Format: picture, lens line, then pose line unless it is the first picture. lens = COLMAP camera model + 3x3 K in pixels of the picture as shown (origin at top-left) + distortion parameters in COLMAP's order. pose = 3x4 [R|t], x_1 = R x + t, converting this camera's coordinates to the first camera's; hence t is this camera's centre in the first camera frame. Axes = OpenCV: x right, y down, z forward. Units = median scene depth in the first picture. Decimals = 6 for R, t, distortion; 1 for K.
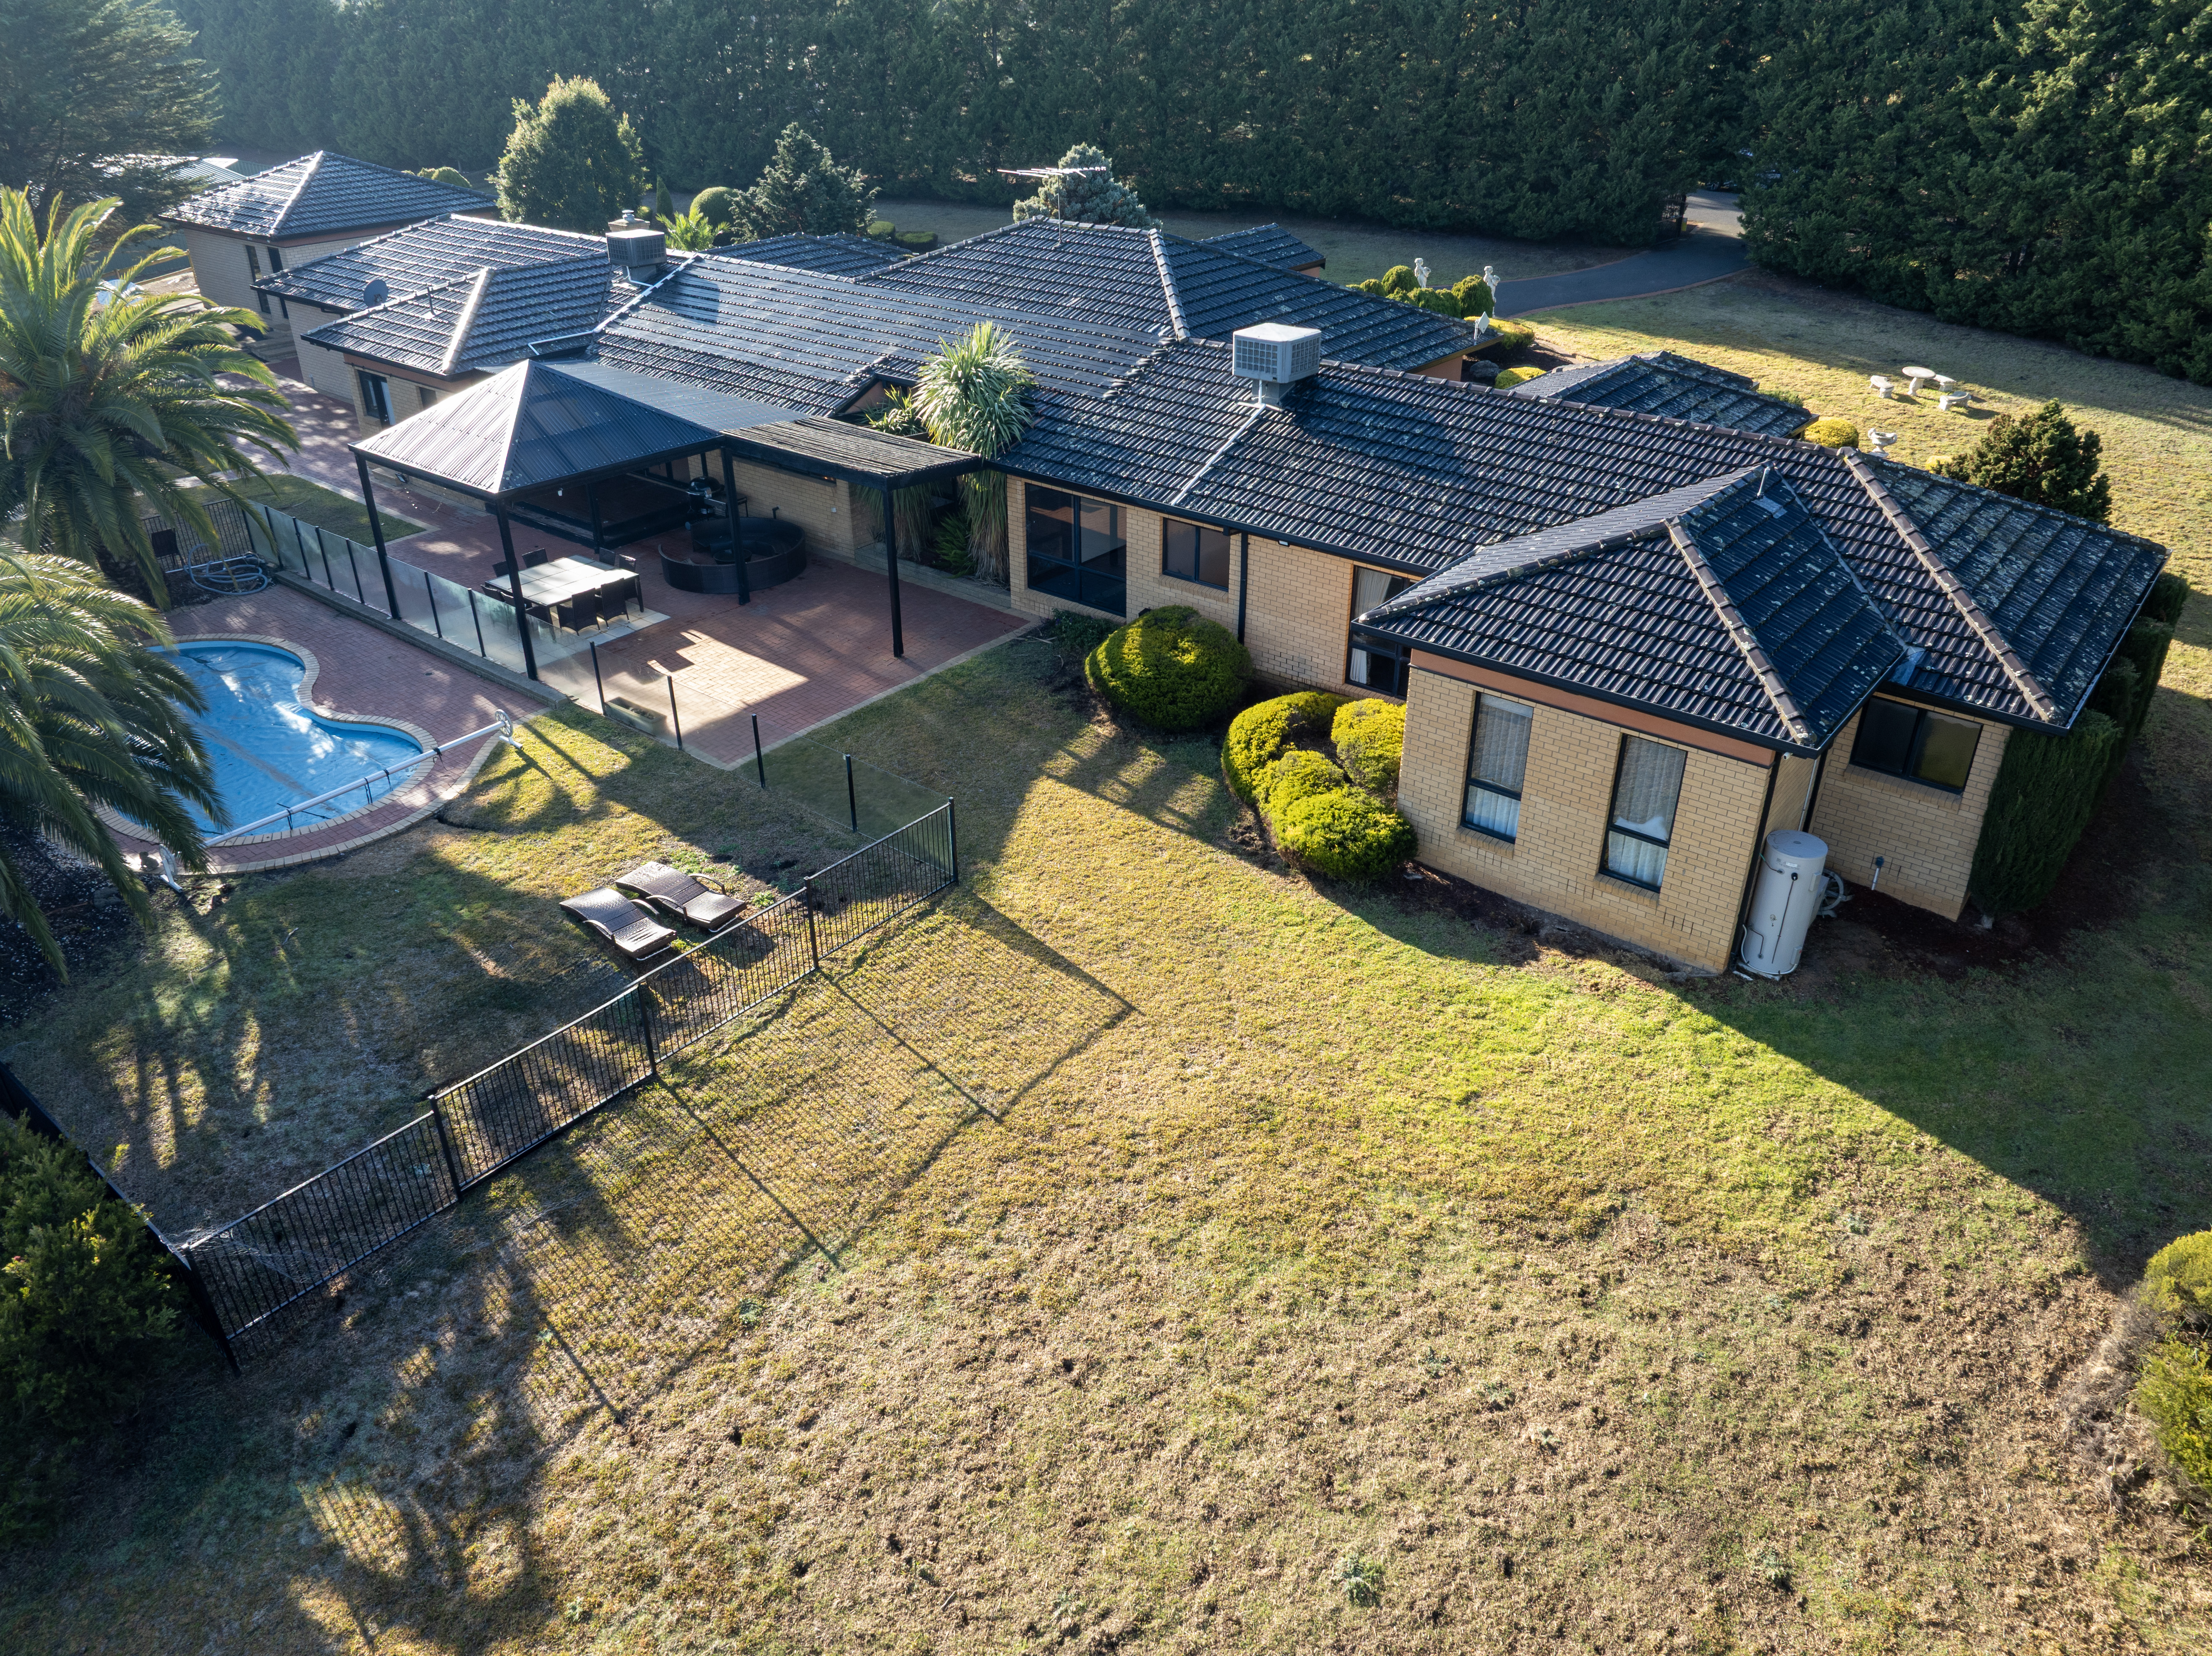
lens RADIAL K [[1544.1, 0, 1106.0], [0, 1544.1, 828.0], [0, 0, 1]] dist [0.002353, 0.002767]
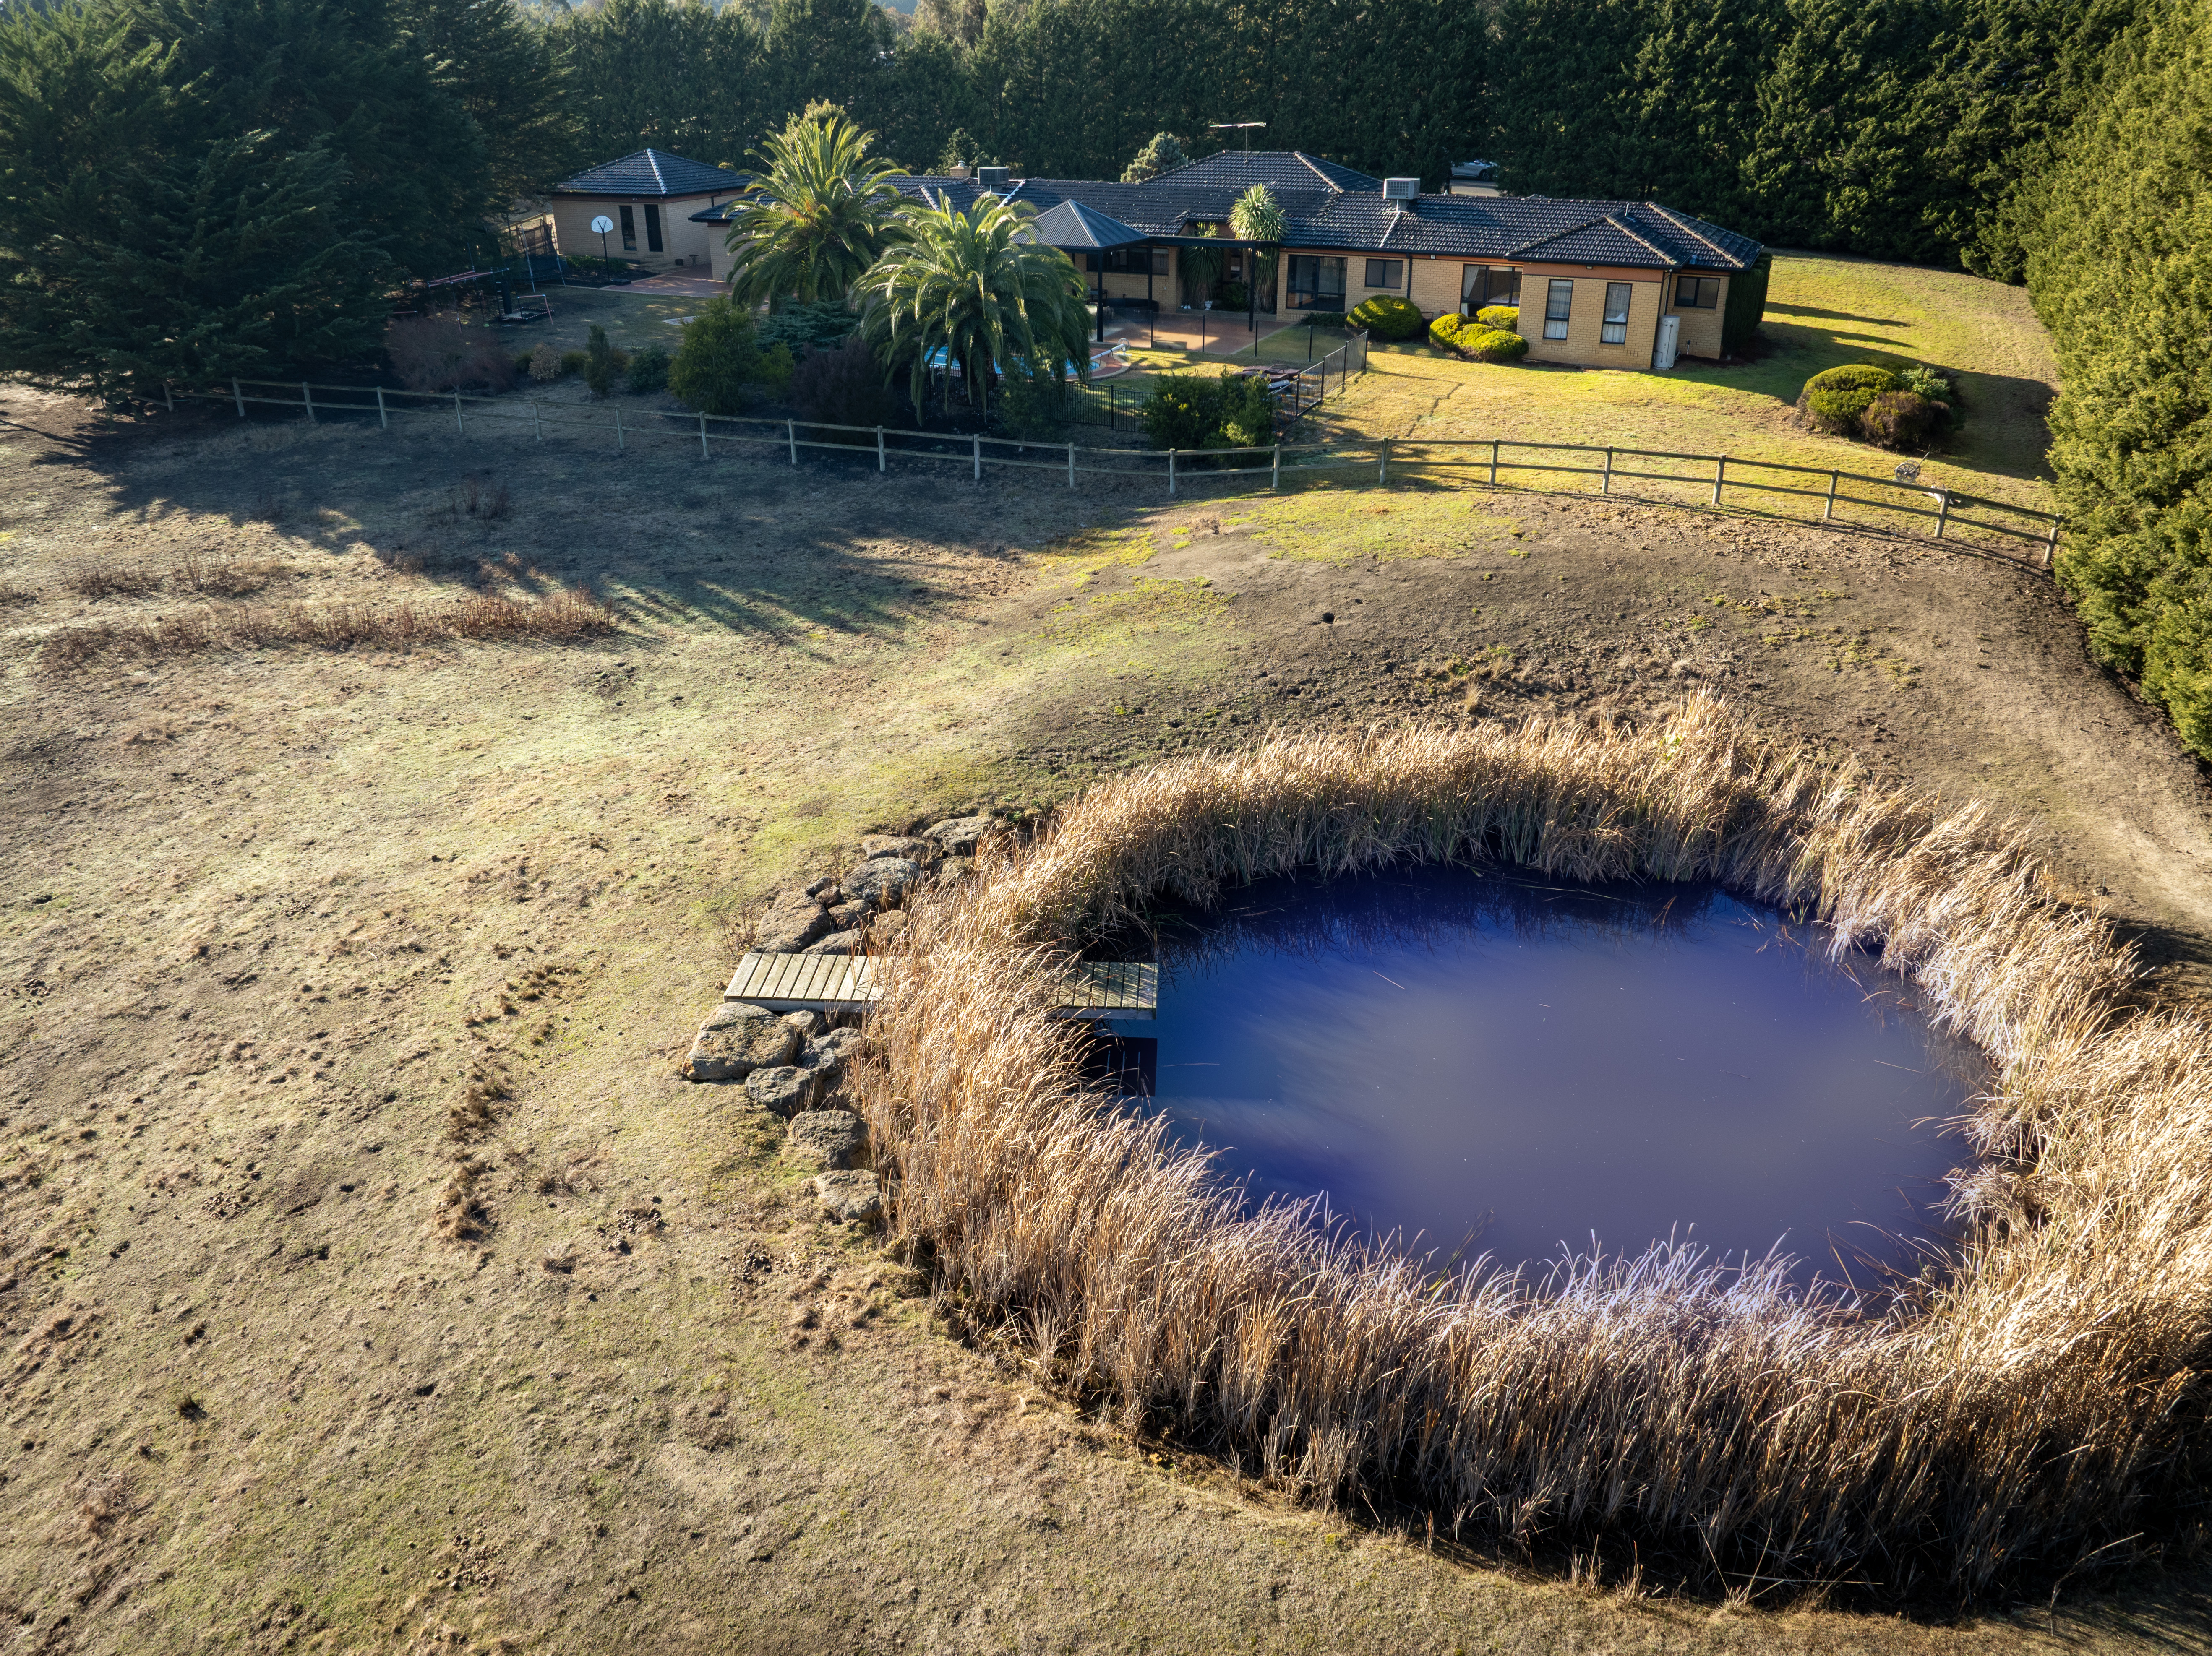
lens RADIAL K [[1544.1, 0, 1106.0], [0, 1544.1, 828.0], [0, 0, 1]] dist [0.002353, 0.002767]
pose [[0.968730, -0.109676, 0.222561, -1.113109], [0.121294, 0.991843, -0.039177, 0.800616], [-0.216449, 0.064947, 0.974131, -1.274362]]
